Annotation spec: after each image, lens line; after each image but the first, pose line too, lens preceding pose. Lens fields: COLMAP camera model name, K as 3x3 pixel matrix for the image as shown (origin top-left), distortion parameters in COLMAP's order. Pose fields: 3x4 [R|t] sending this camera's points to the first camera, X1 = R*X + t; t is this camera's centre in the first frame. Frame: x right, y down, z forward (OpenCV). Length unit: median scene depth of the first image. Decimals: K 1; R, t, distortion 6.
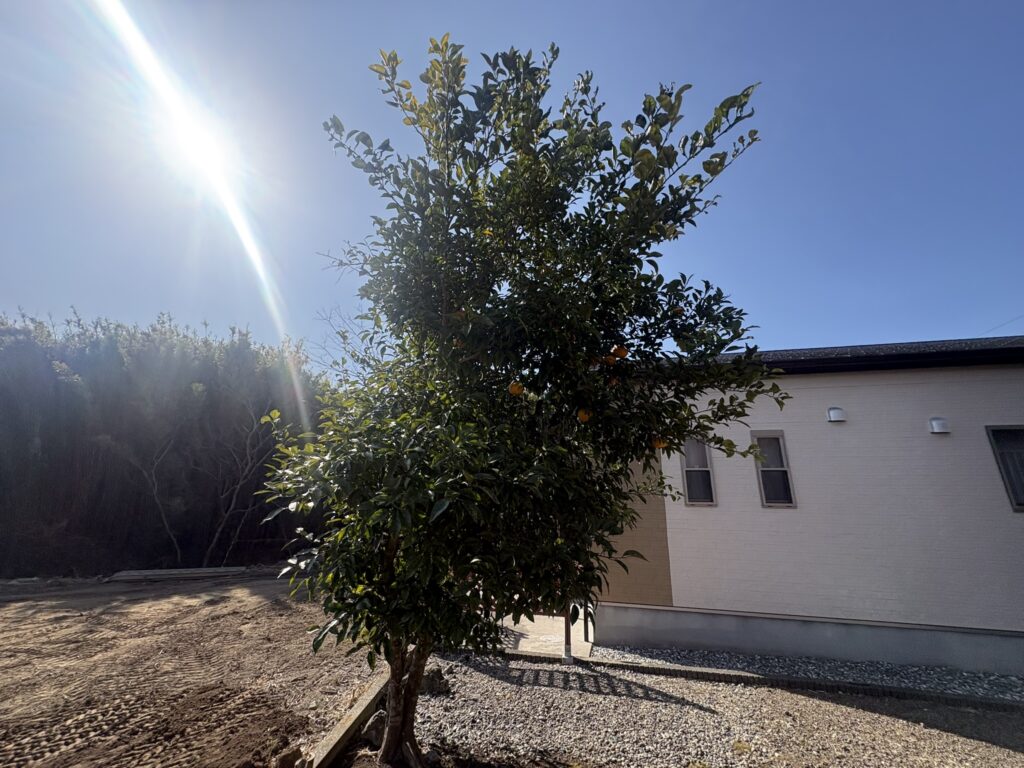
lens RADIAL K [[413.6, 0, 512.0], [0, 413.6, 384.0], [0, 0, 1]] dist [0.001246, 0.000154]
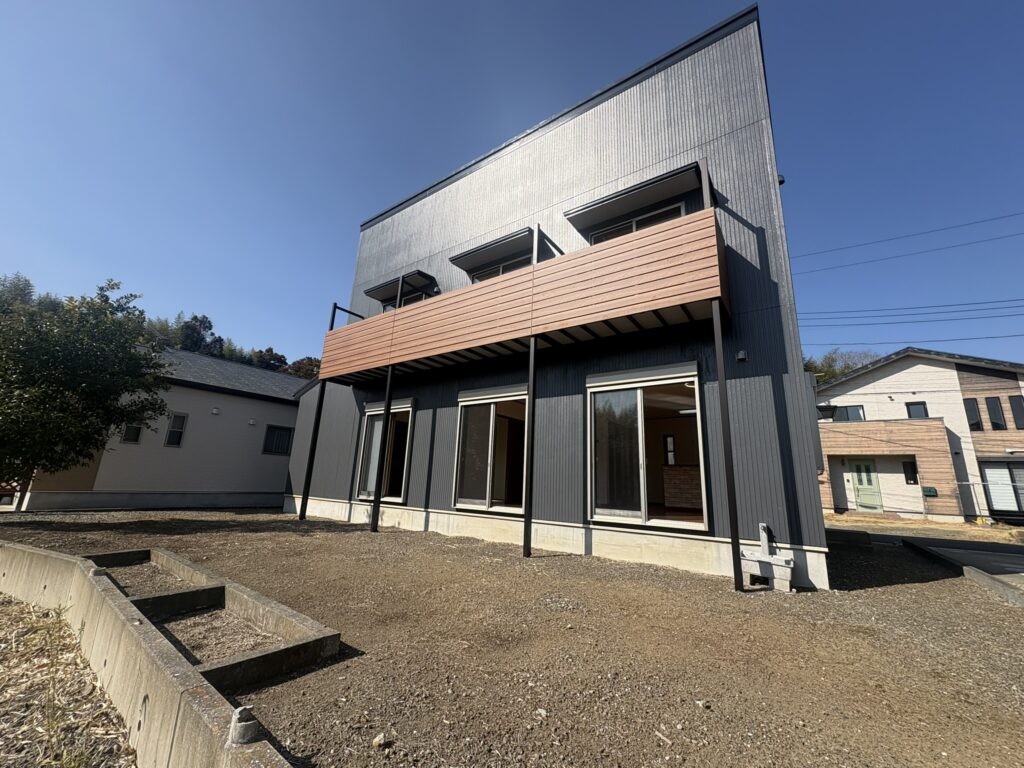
lens RADIAL K [[411.7, 0, 512.0], [0, 411.7, 384.0], [0, 0, 1]] dist [0.000743, 0.000231]
pose [[0.365558, 0.223479, 0.903562, -0.729416], [-0.297603, 0.947855, -0.114032, -0.301536], [-0.881930, -0.227217, 0.413004, -1.384464]]
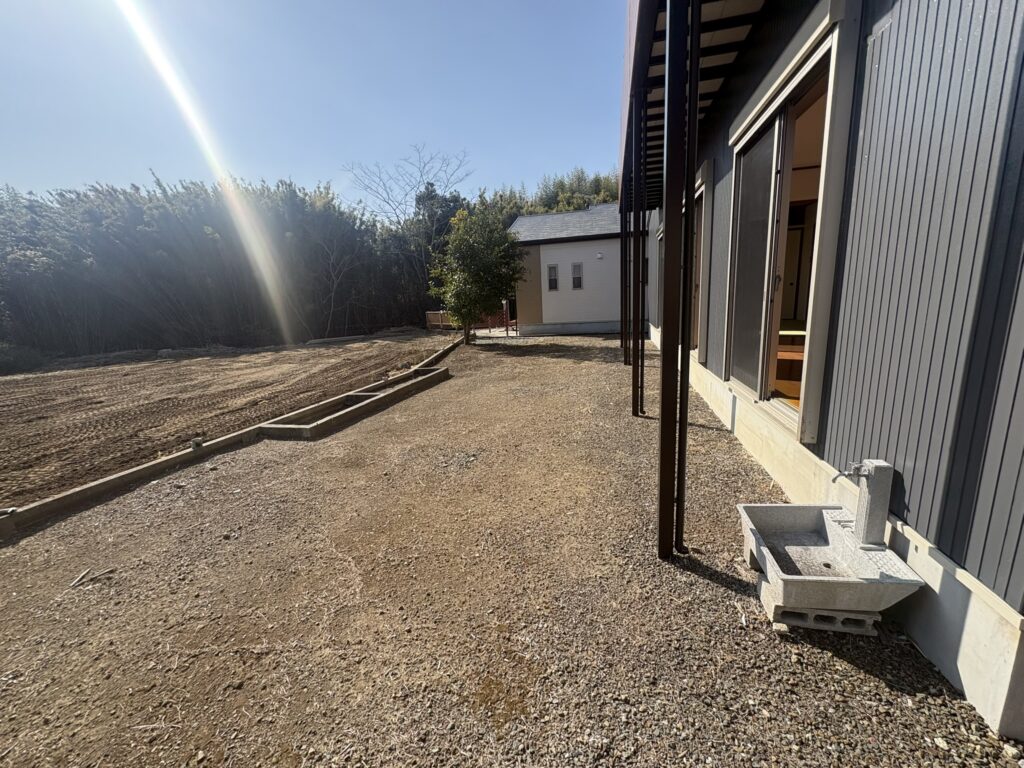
lens RADIAL K [[407.4, 0, 516.1], [0, 407.4, 381.4], [0, 0, 1]] dist [0.000379, 0.000244]
pose [[0.997871, -0.064964, 0.005739, 0.150675], [0.054710, 0.881757, 0.468520, -0.505594], [-0.035497, -0.467209, 0.883434, -1.831982]]
